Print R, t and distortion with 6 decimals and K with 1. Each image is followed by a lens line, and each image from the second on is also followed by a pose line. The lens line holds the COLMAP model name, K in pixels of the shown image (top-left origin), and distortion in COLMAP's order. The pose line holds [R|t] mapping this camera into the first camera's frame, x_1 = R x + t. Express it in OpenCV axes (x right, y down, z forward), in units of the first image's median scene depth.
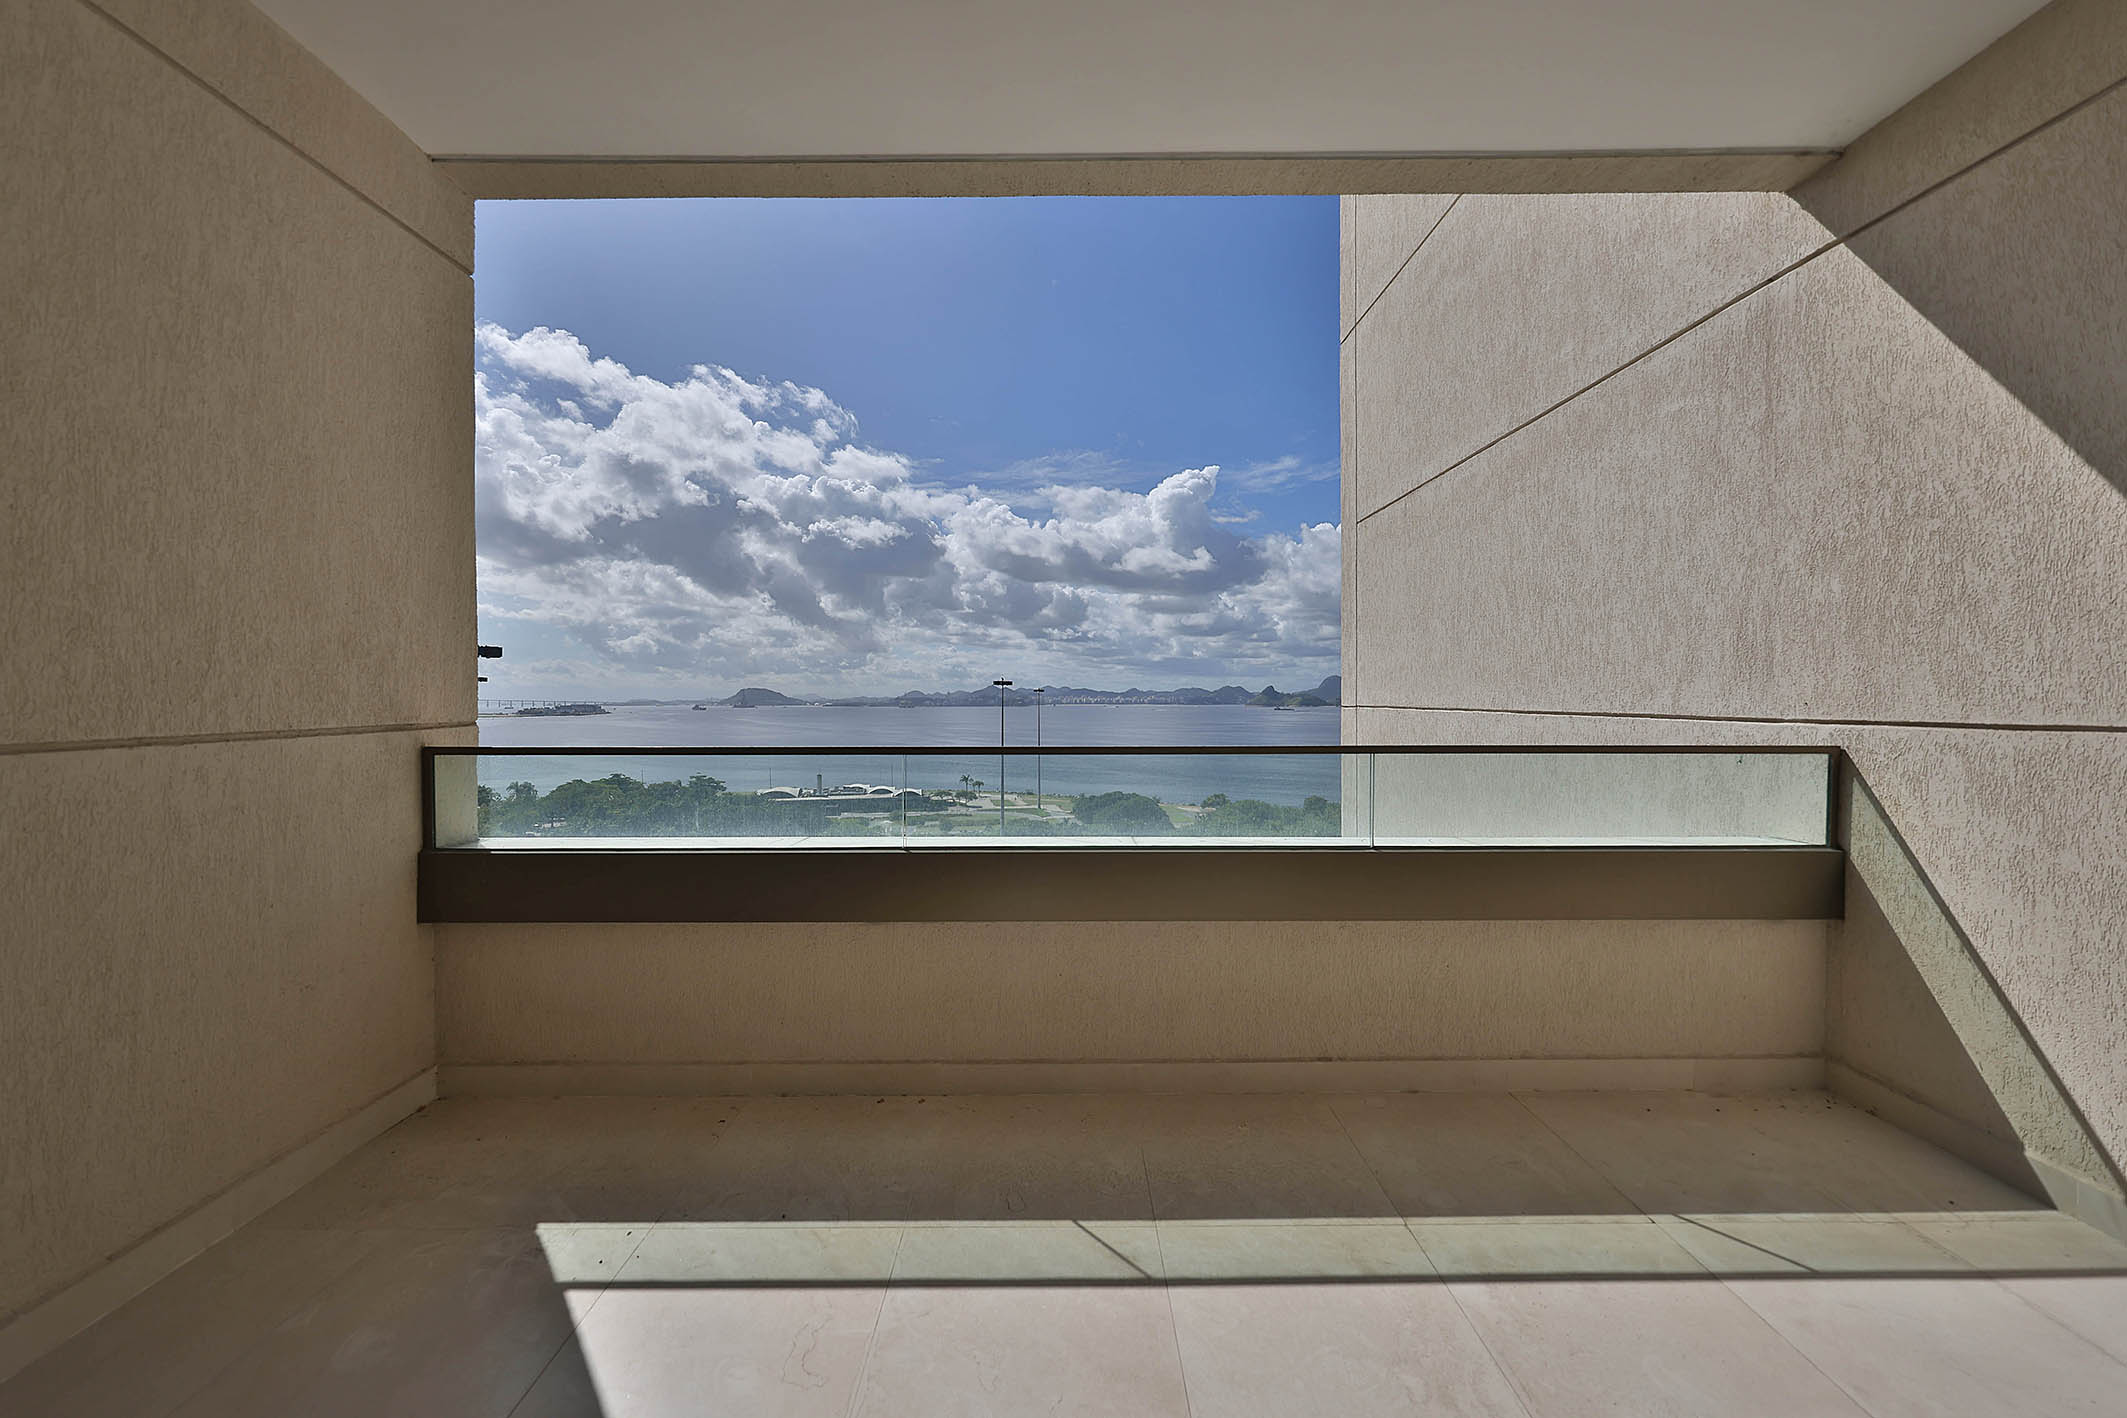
lens RADIAL K [[749.5, 0, 1061.8], [0, 749.5, 698.7], [0, 0, 1]] dist [0.000703, 0.000009]
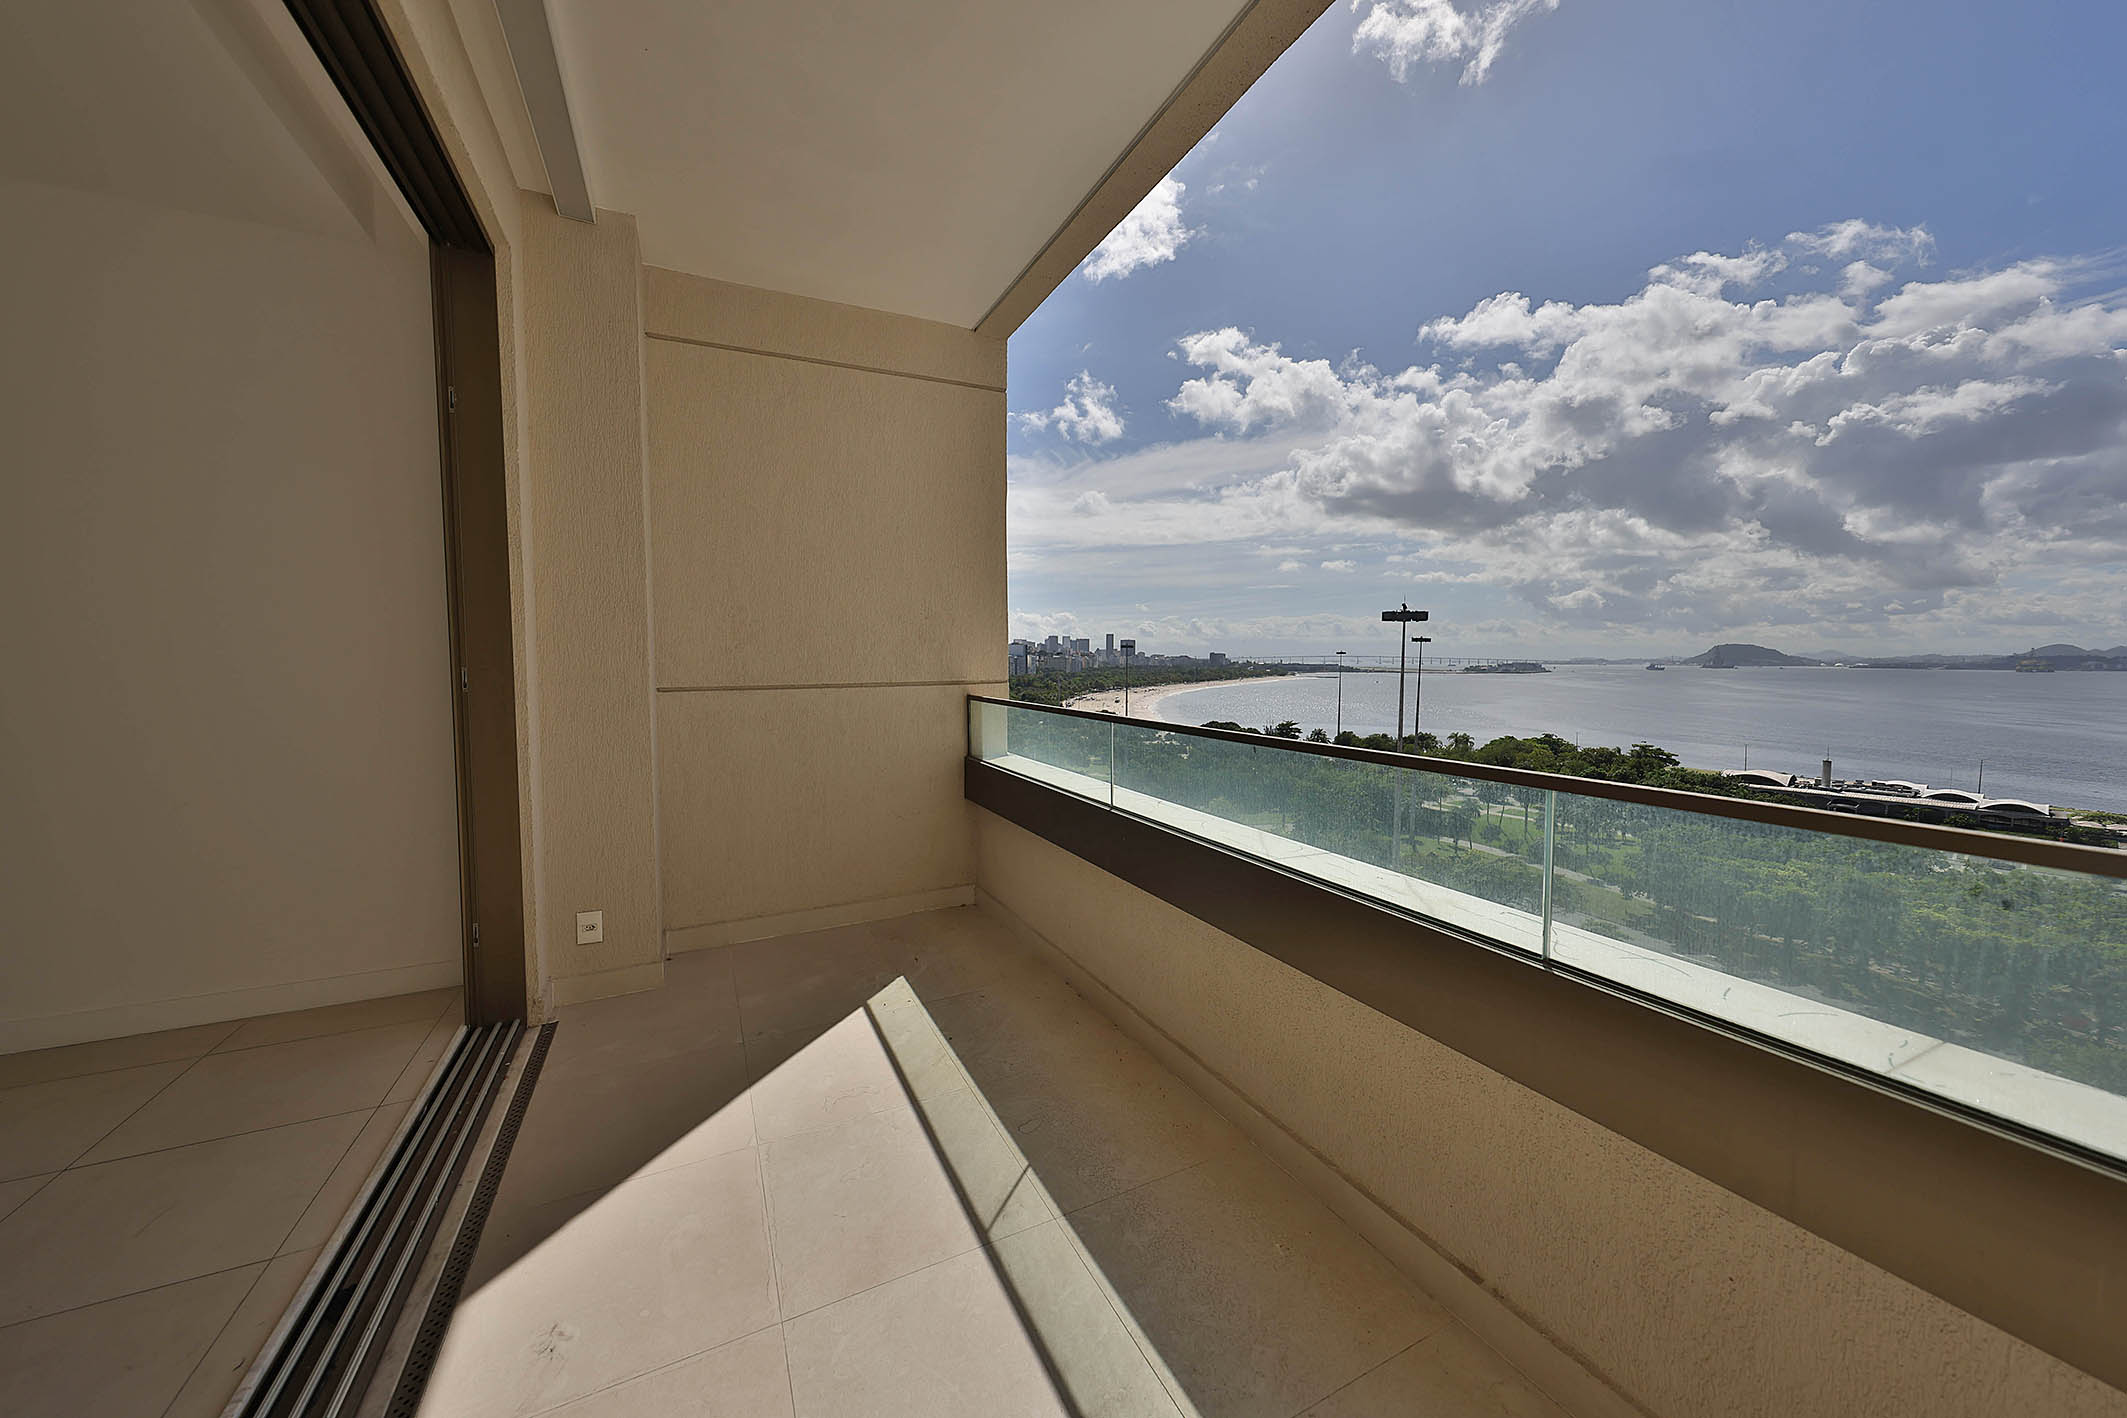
lens RADIAL K [[749.5, 0, 1061.8], [0, 749.5, 698.7], [0, 0, 1]] dist [0.000703, 0.000009]
pose [[0.440612, 0.050572, -0.896272, 0.761527], [-0.000810, 0.998434, 0.055939, -0.020936], [0.897697, -0.023921, 0.439963, 0.466301]]
